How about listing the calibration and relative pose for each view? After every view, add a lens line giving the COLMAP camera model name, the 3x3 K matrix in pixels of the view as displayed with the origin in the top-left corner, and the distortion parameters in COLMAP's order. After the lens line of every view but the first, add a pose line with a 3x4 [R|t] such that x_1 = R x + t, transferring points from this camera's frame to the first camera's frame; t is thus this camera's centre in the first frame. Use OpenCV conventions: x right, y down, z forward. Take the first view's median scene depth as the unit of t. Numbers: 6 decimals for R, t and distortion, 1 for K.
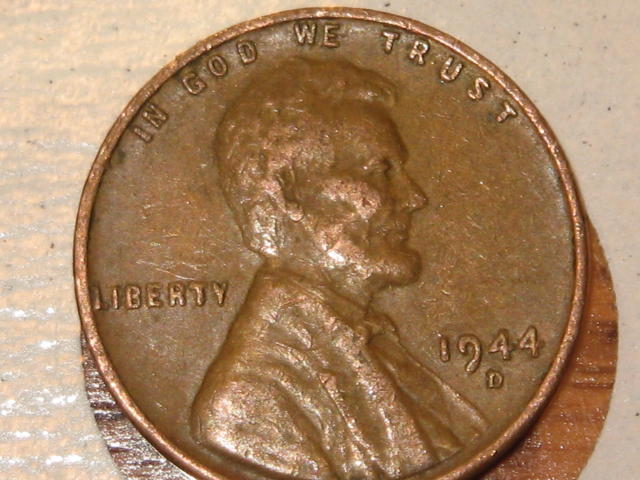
lens RADIAL K [[1685.7, 0, 320.0], [0, 1685.7, 240.0], [0, 0, 1]] dist [-0.045899, 0.001464]
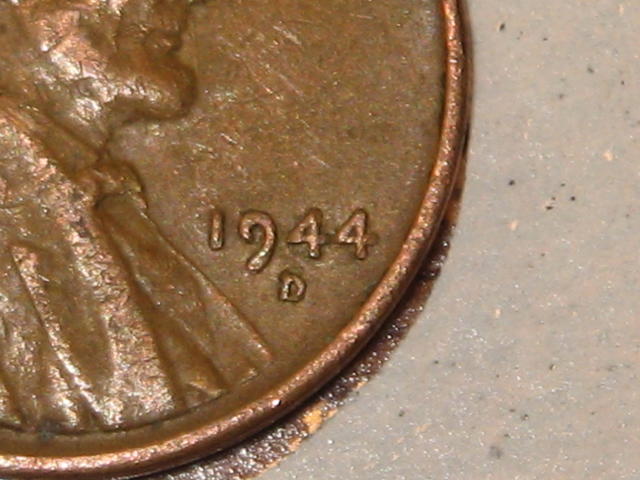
lens RADIAL K [[2652.3, 0, 320.0], [0, 2652.3, 240.0], [0, 0, 1]] dist [-0.523224, 0.383896]
pose [[0.987535, 0.111285, 0.111309, 0.003385], [-0.118630, 0.991021, 0.061674, 0.004065], [-0.103446, -0.074110, 0.991870, 0.032208]]
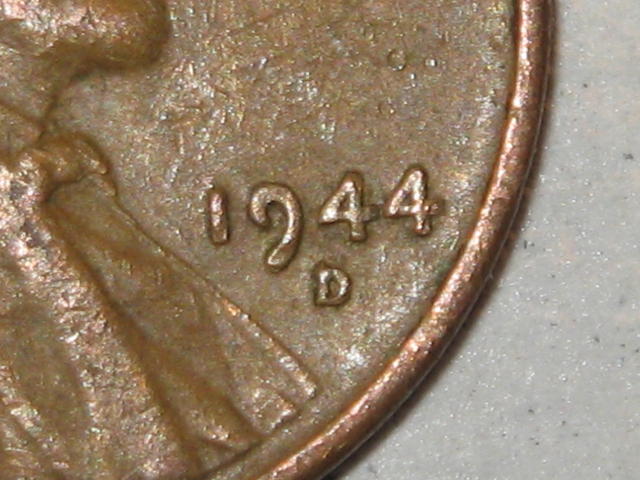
lens RADIAL K [[1685.7, 0, 320.0], [0, 1685.7, 240.0], [0, 0, 1]] dist [-0.045899, 0.001464]
pose [[0.995270, 0.012326, 0.096366, 0.058044], [-0.013027, 0.999893, 0.006655, 0.067941], [-0.096274, -0.007879, 0.995324, 0.560167]]
